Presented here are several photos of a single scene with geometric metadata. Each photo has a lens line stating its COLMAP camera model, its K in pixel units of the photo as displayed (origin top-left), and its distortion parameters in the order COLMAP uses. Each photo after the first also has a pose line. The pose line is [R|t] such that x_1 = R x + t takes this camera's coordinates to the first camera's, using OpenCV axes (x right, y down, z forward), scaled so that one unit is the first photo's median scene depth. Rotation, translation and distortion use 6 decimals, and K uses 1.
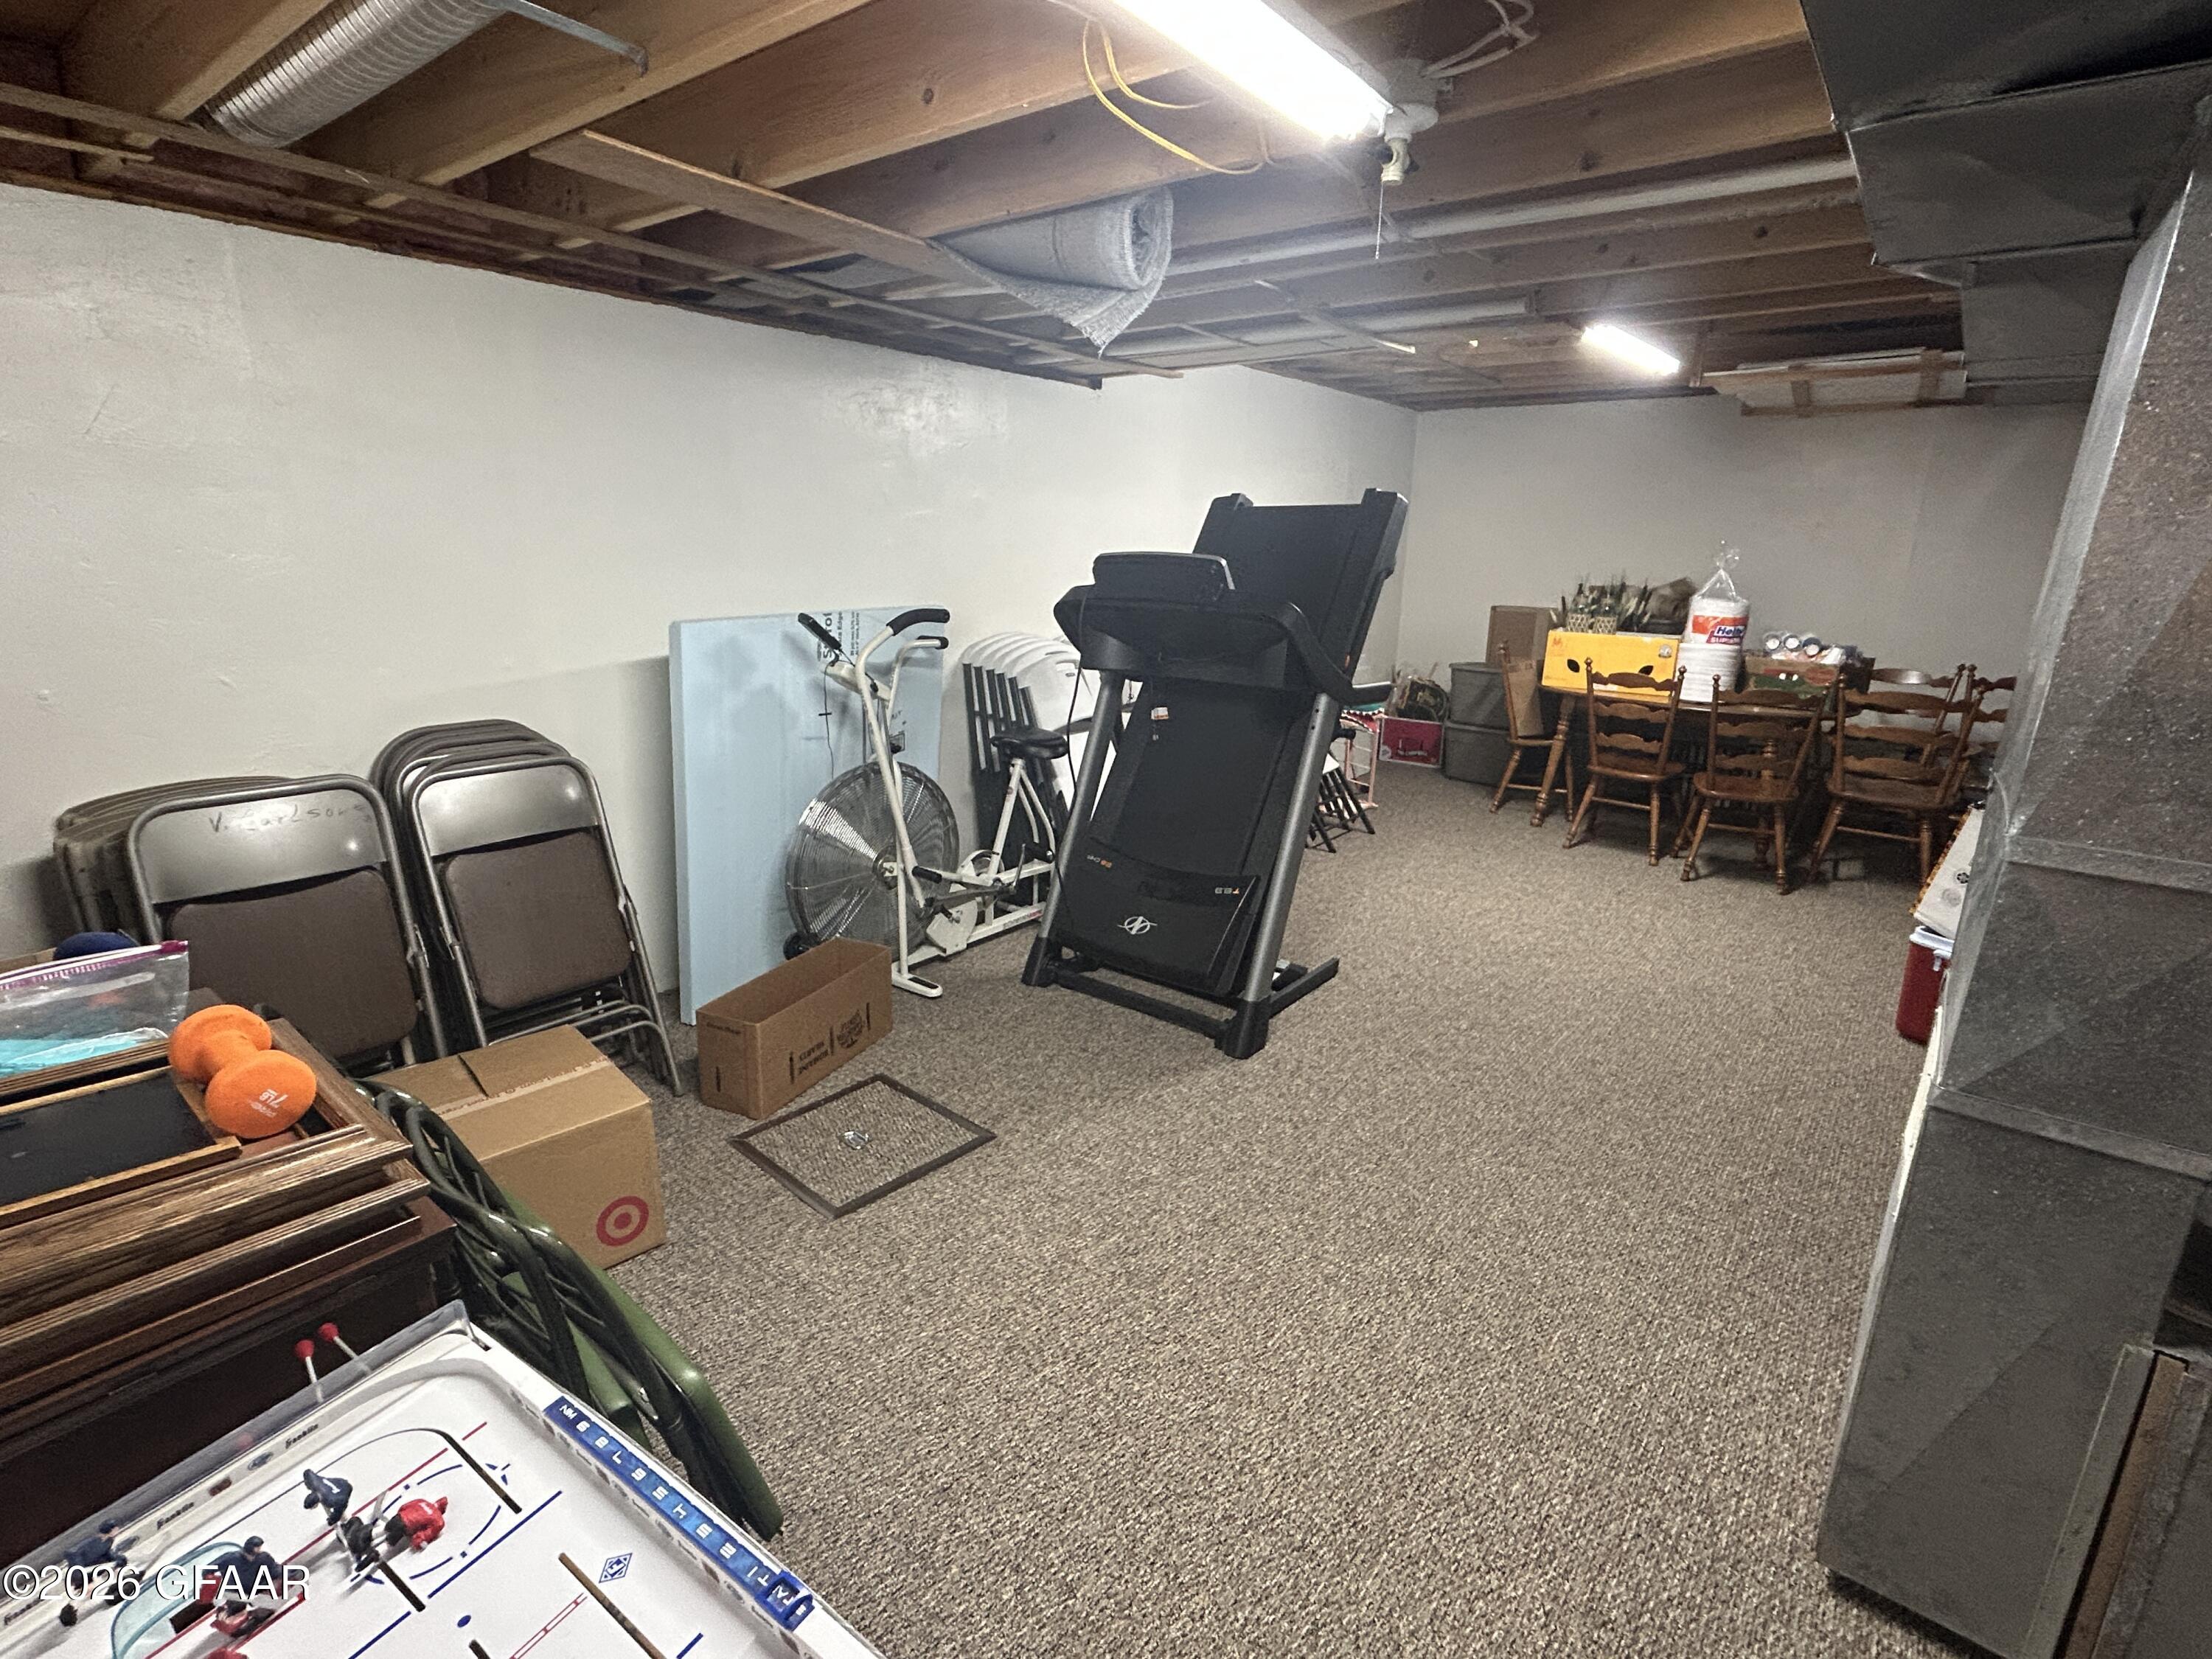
lens RADIAL K [[1043.1, 0, 1111.3], [0, 1043.1, 828.4], [0, 0, 1]] dist [-0.002771, 0.001564]
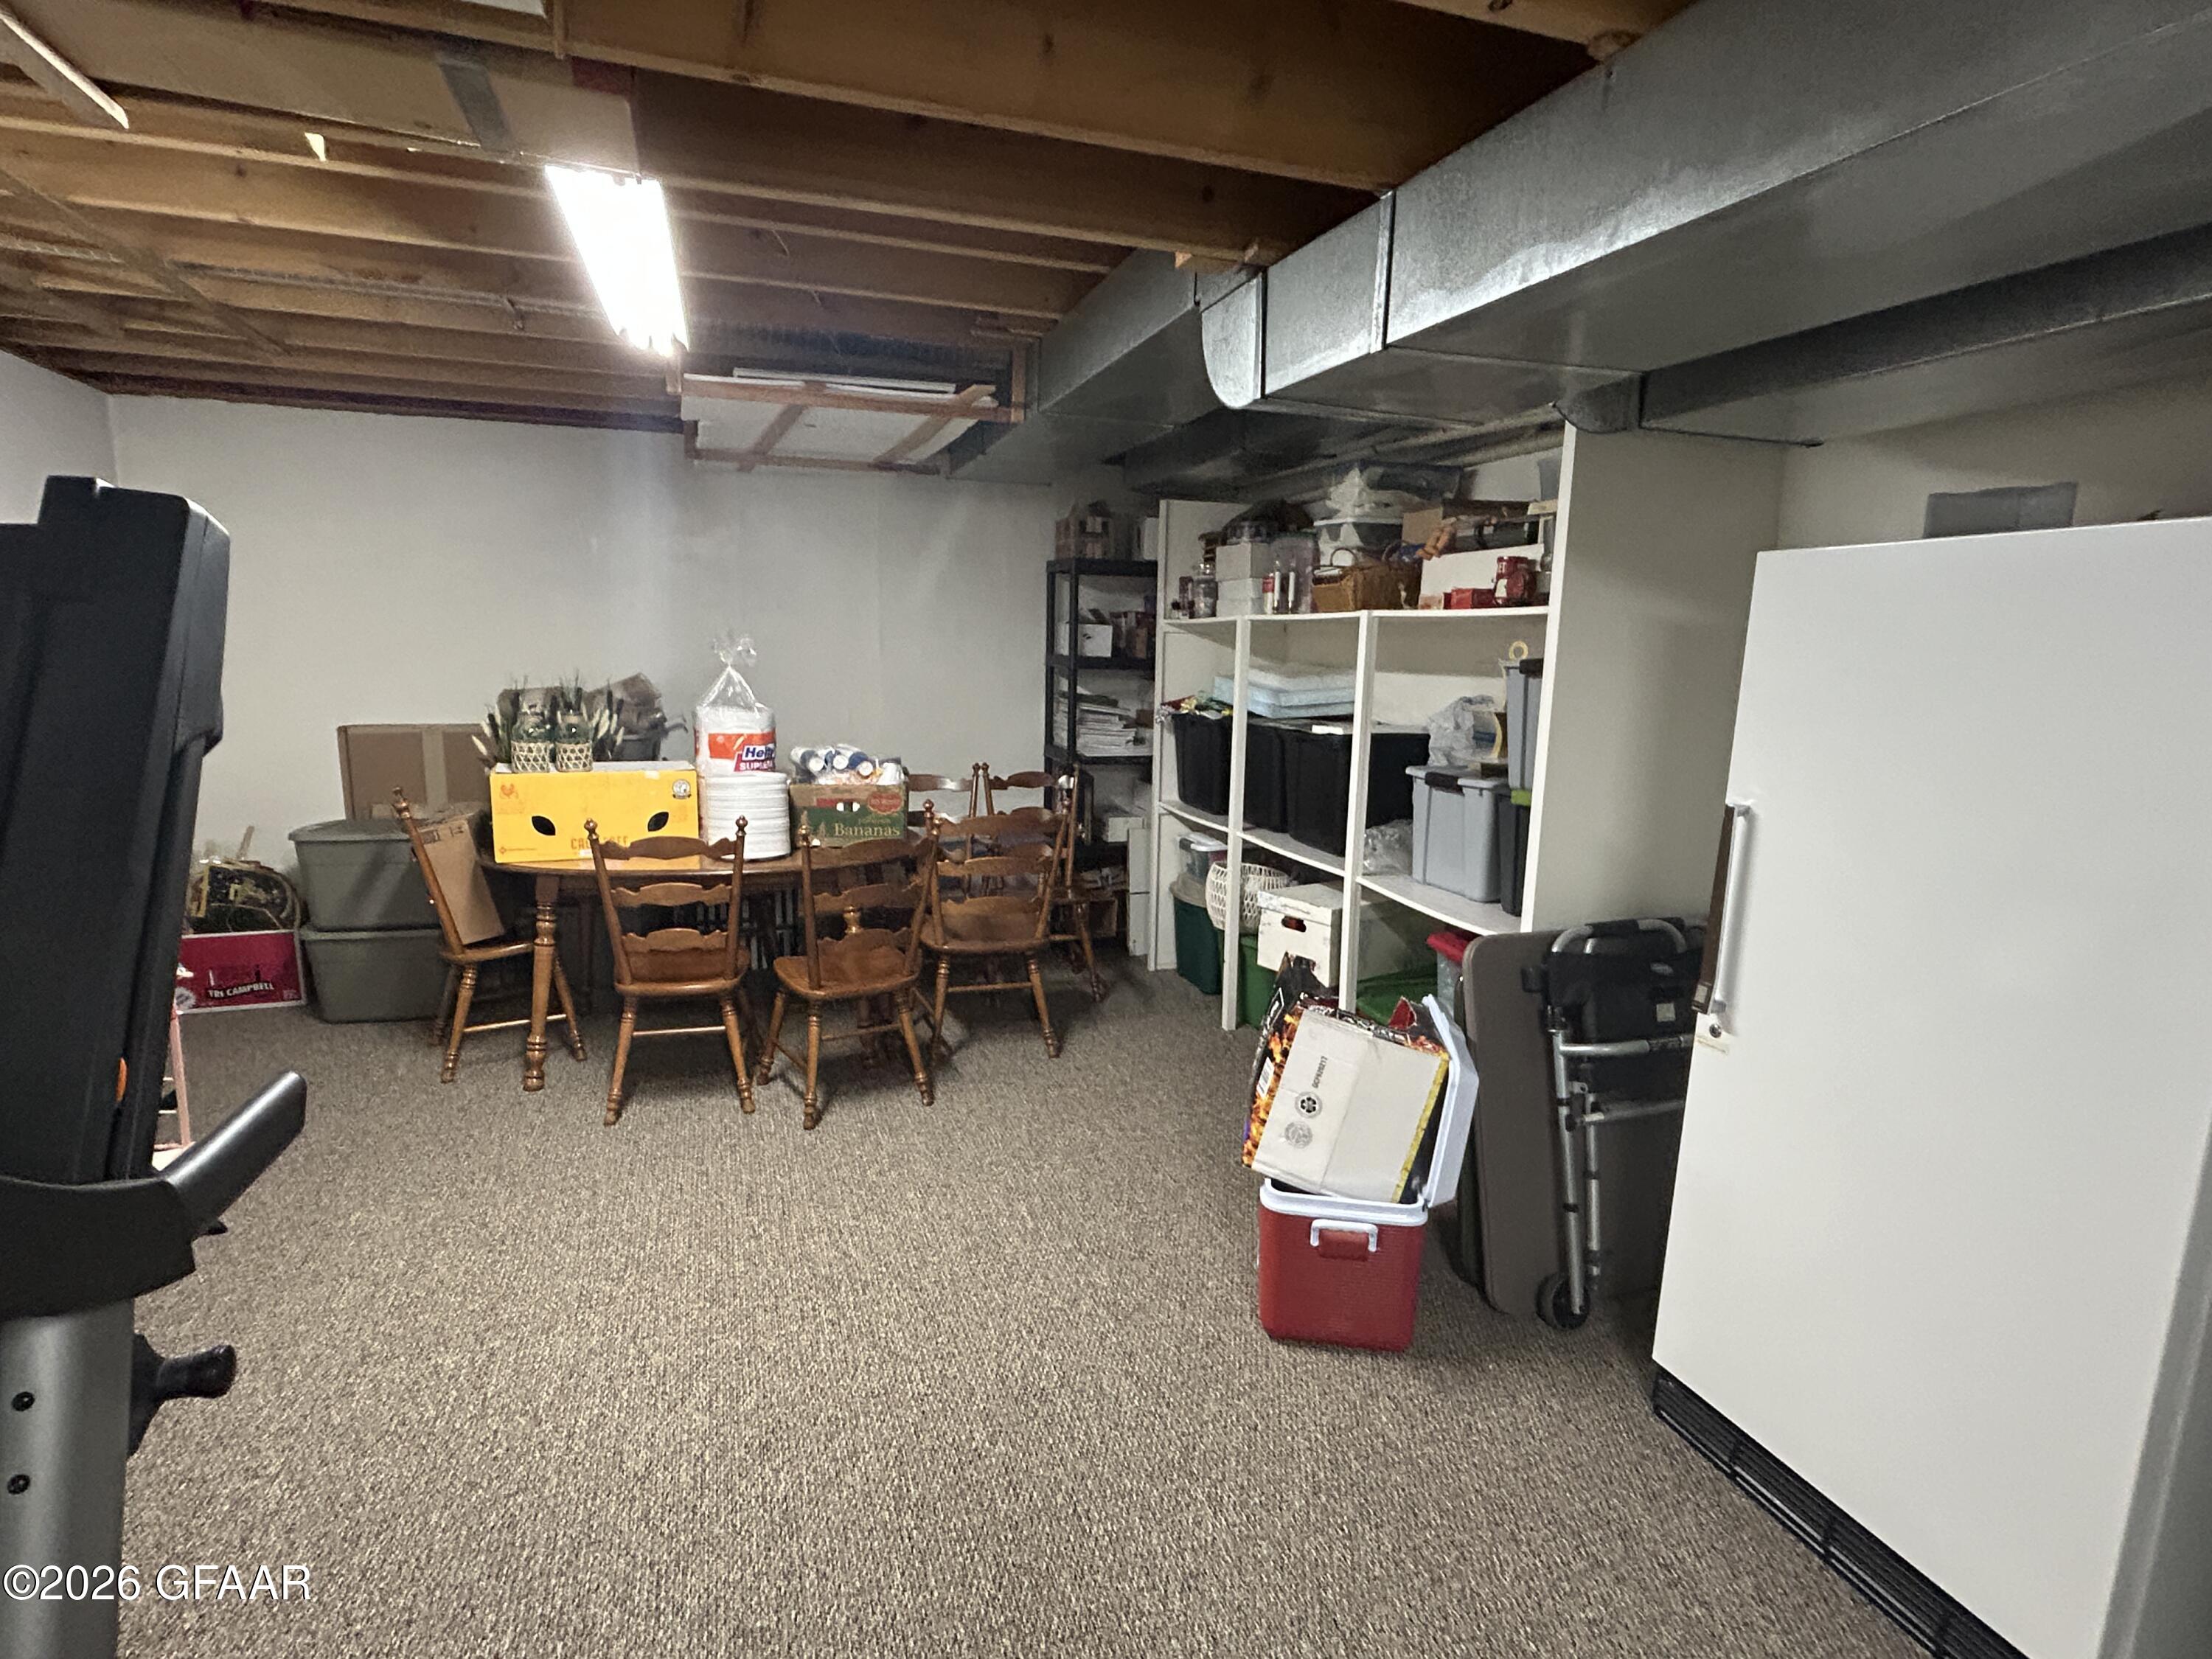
lens RADIAL K [[1128.4, 0, 1100.3], [0, 1128.4, 830.0], [0, 0, 1]] dist [-0.008787, 0.006251]
pose [[0.552725, -0.149589, 0.819828, 0.084749], [0.217380, 0.975580, 0.031452, -0.110957], [-0.804513, 0.160830, 0.571745, 0.382783]]
